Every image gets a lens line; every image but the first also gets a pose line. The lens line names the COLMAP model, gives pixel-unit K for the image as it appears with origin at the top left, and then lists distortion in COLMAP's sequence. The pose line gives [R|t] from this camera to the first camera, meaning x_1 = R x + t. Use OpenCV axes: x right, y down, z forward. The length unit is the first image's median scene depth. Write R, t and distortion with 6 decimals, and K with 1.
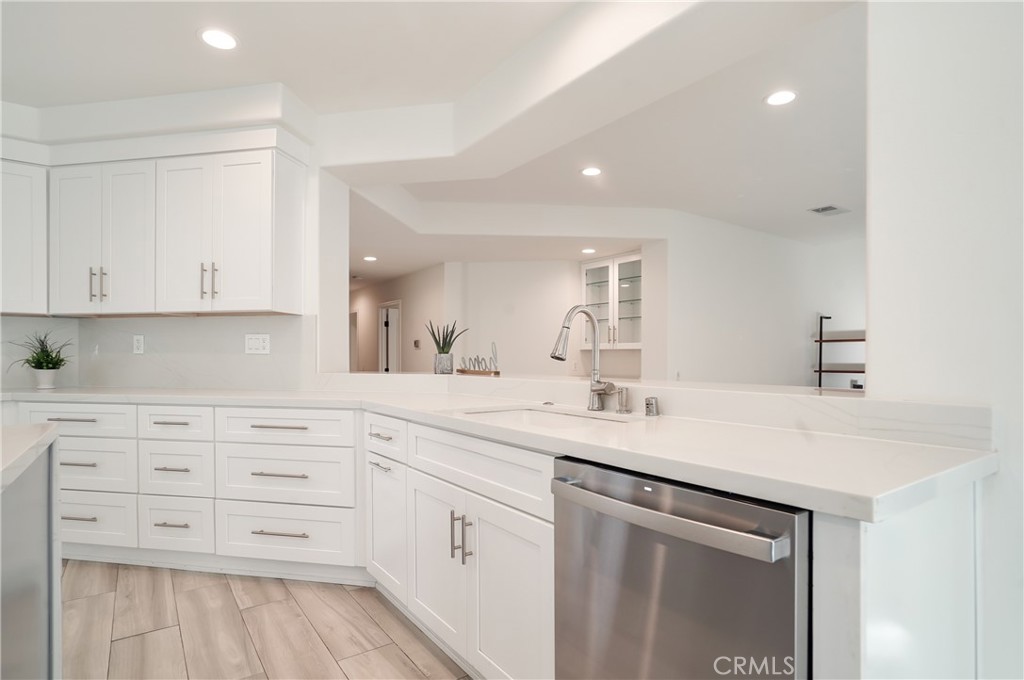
lens RADIAL K [[527.8, 0, 502.1], [0, 527.8, 359.4], [0, 0, 1]] dist [-0.020412, 0.000982]
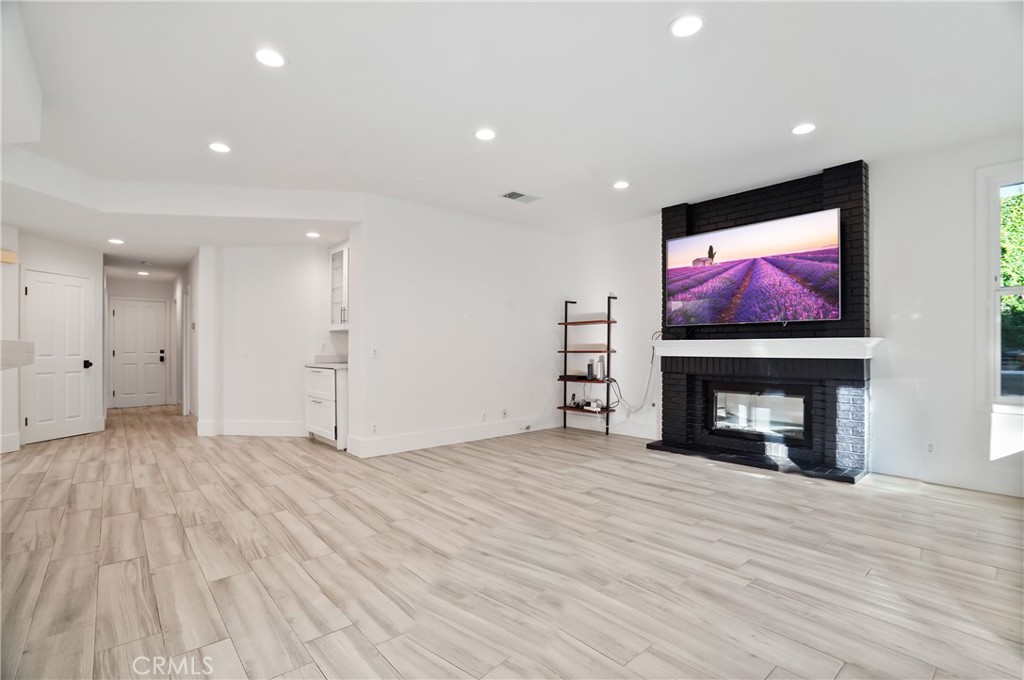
lens RADIAL K [[474.8, 0, 514.7], [0, 474.8, 348.9], [0, 0, 1]] dist [-0.030917, 0.006323]
pose [[0.993454, -0.006057, 0.114075, 0.827989], [0.006231, 0.999980, -0.001169, 0.036808], [-0.114065, 0.001873, 0.993471, 0.083730]]
